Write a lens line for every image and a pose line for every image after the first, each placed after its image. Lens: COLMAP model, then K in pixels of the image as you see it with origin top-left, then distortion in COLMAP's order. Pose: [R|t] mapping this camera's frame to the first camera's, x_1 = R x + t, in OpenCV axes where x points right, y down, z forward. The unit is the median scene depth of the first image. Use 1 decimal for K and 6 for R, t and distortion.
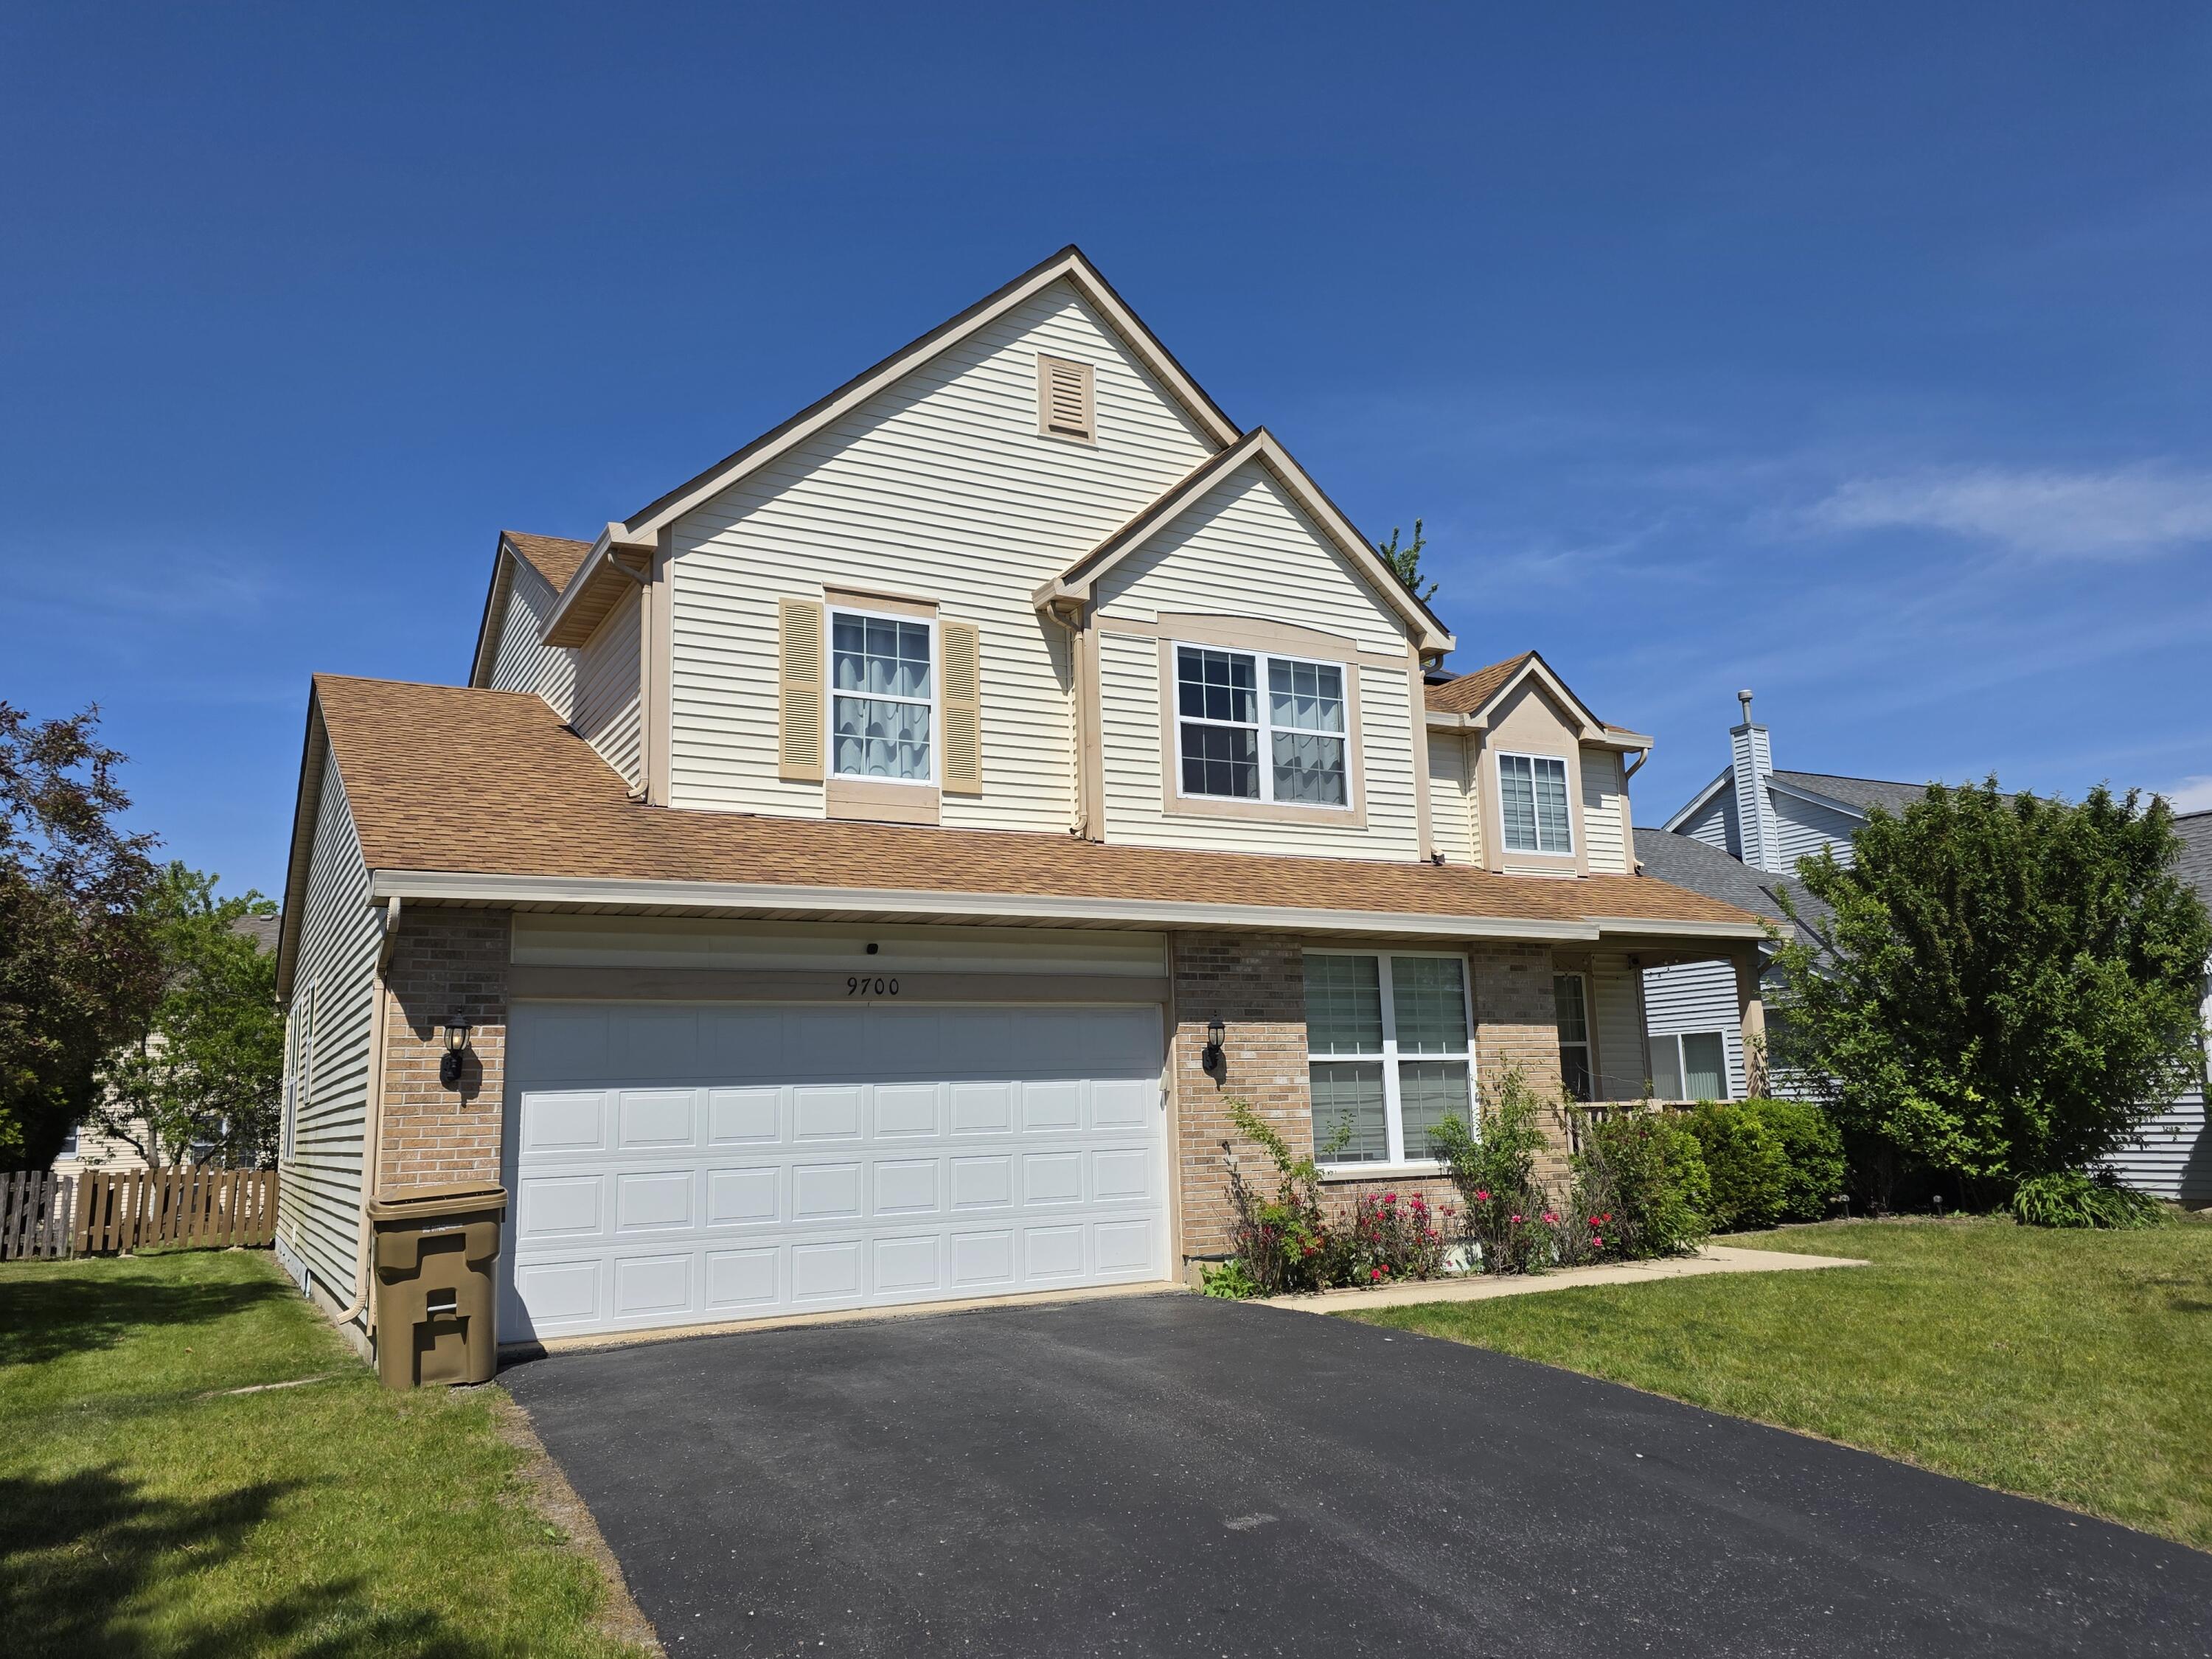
lens RADIAL K [[1602.1, 0, 1106.0], [0, 1602.1, 829.5], [0, 0, 1]] dist [0.097424, -0.003246]
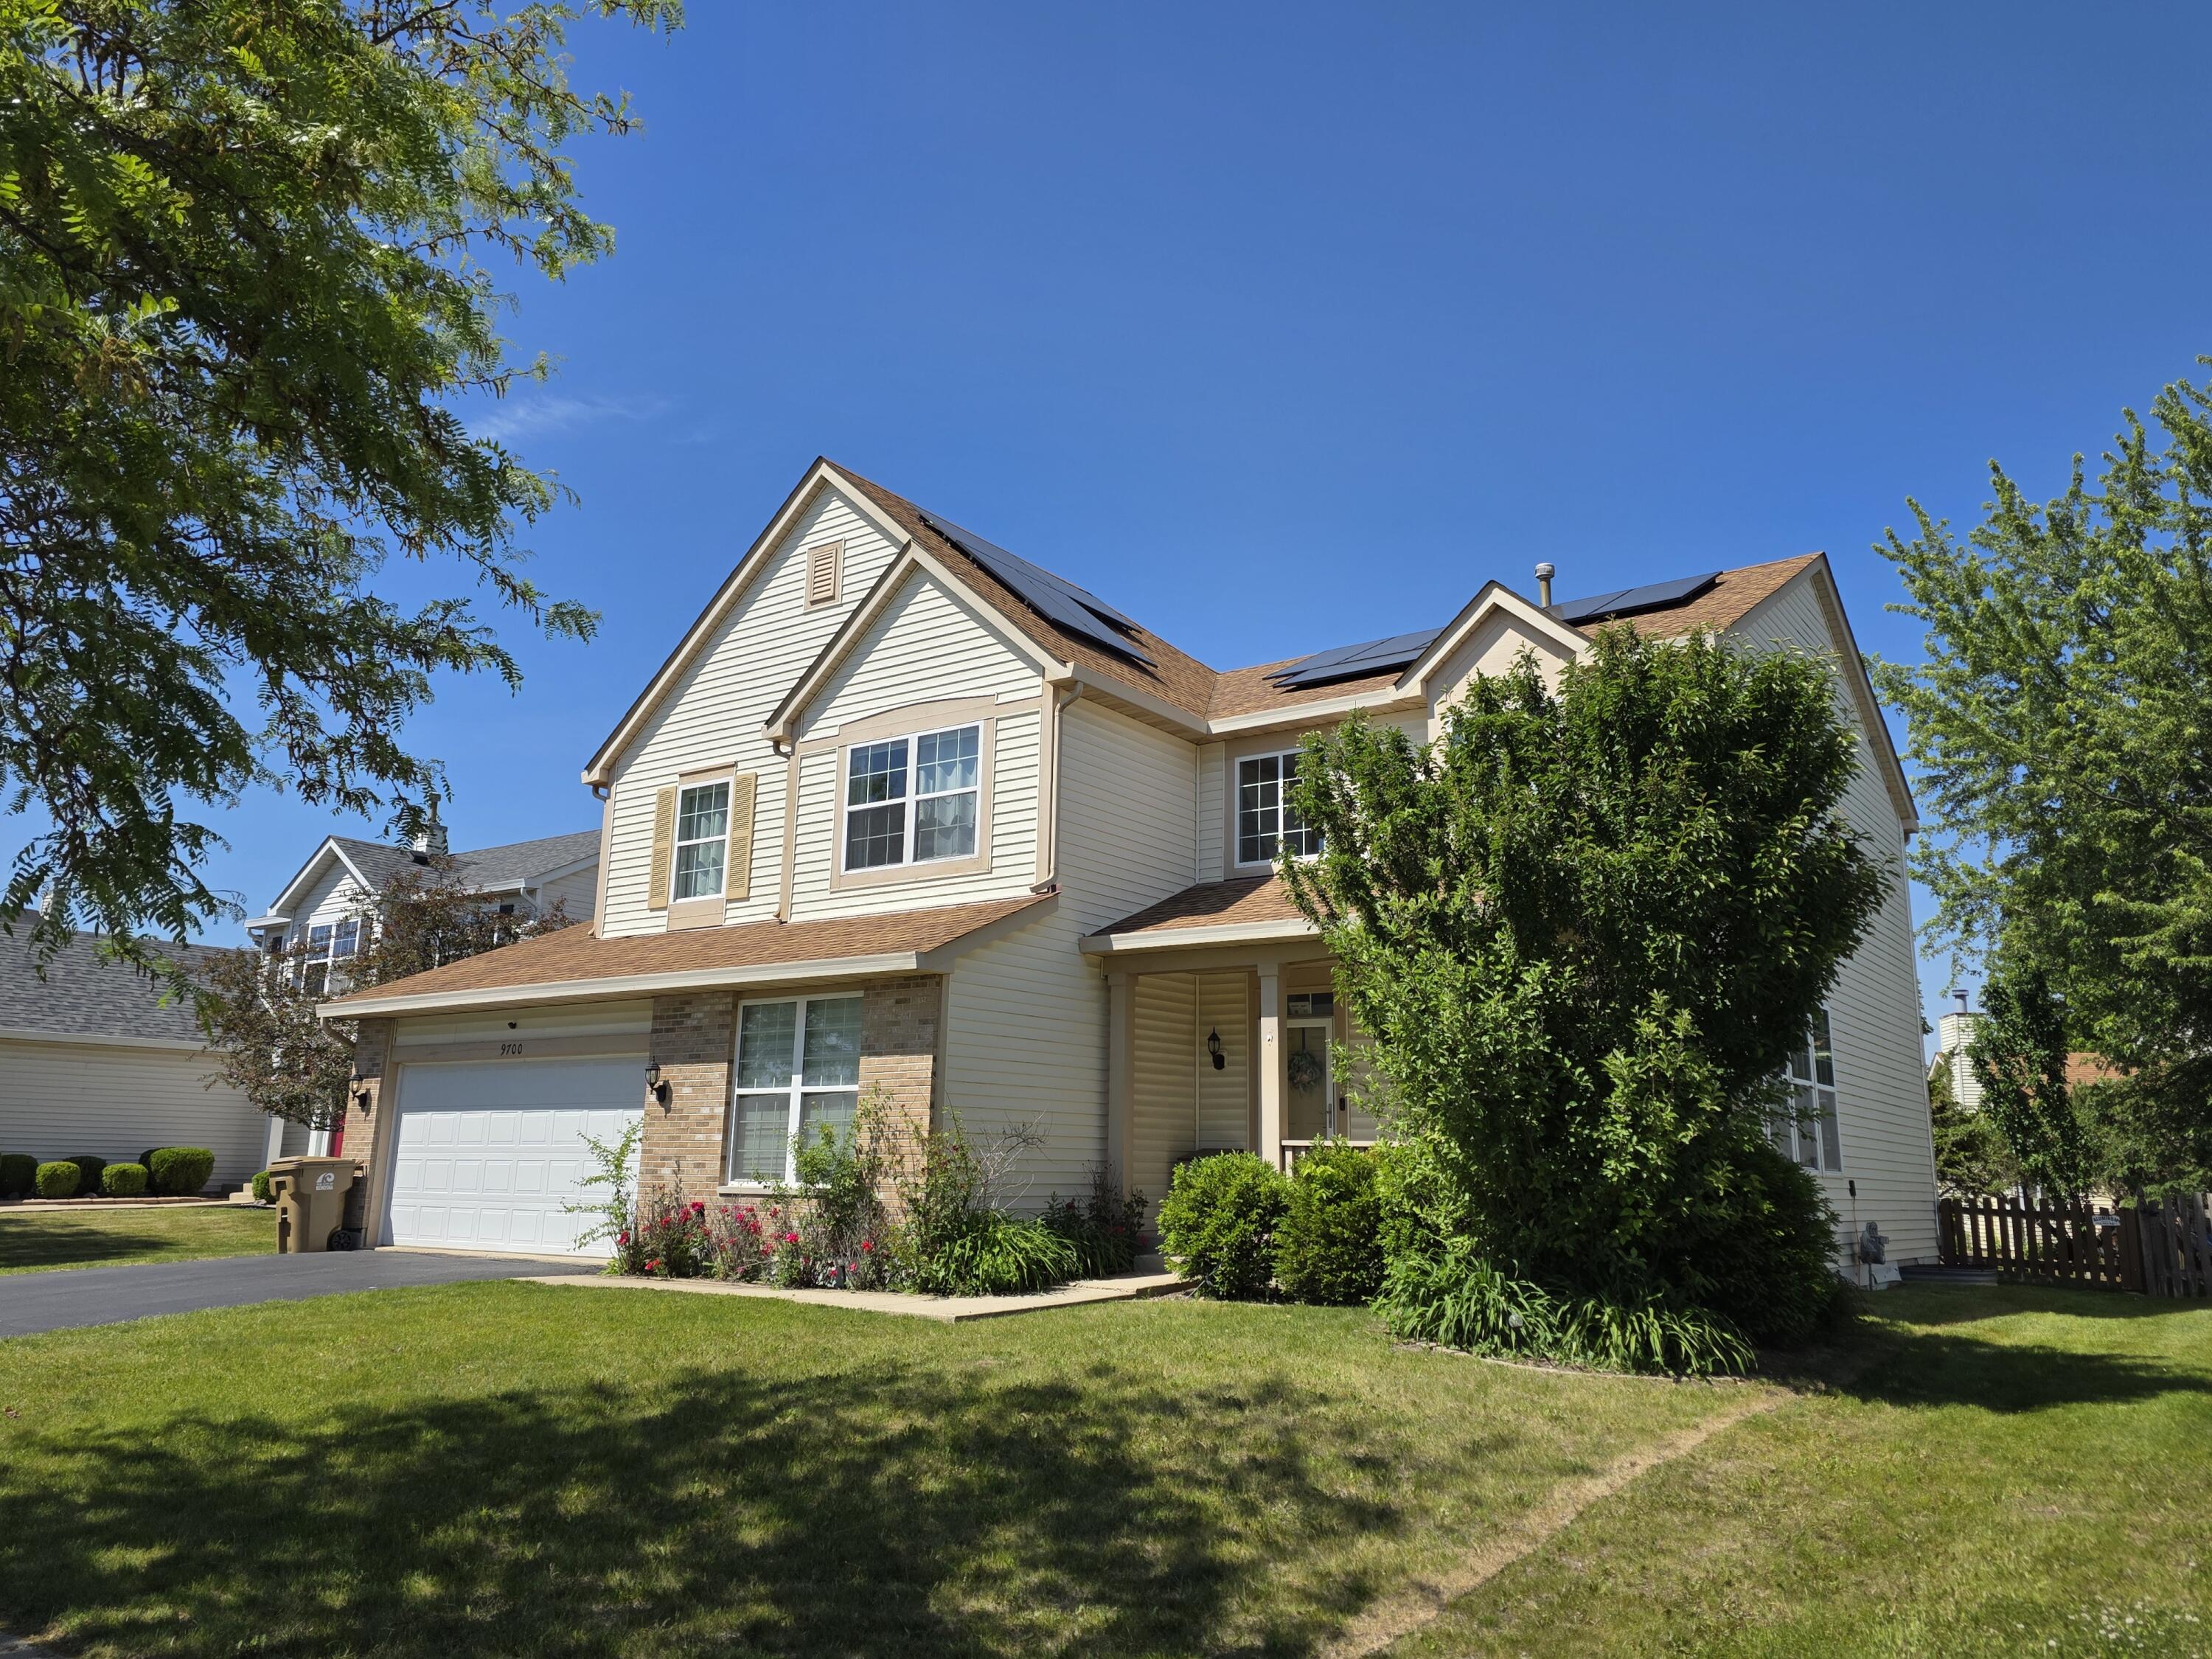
lens RADIAL K [[1591.7, 0, 1098.4], [0, 1591.7, 786.1], [0, 0, 1]] dist [0.033516, -0.000506]
pose [[0.432391, -0.177731, -0.883997, 1.277528], [0.129144, 0.982481, -0.134363, 0.106550], [0.892390, -0.056066, 0.447769, 0.677925]]
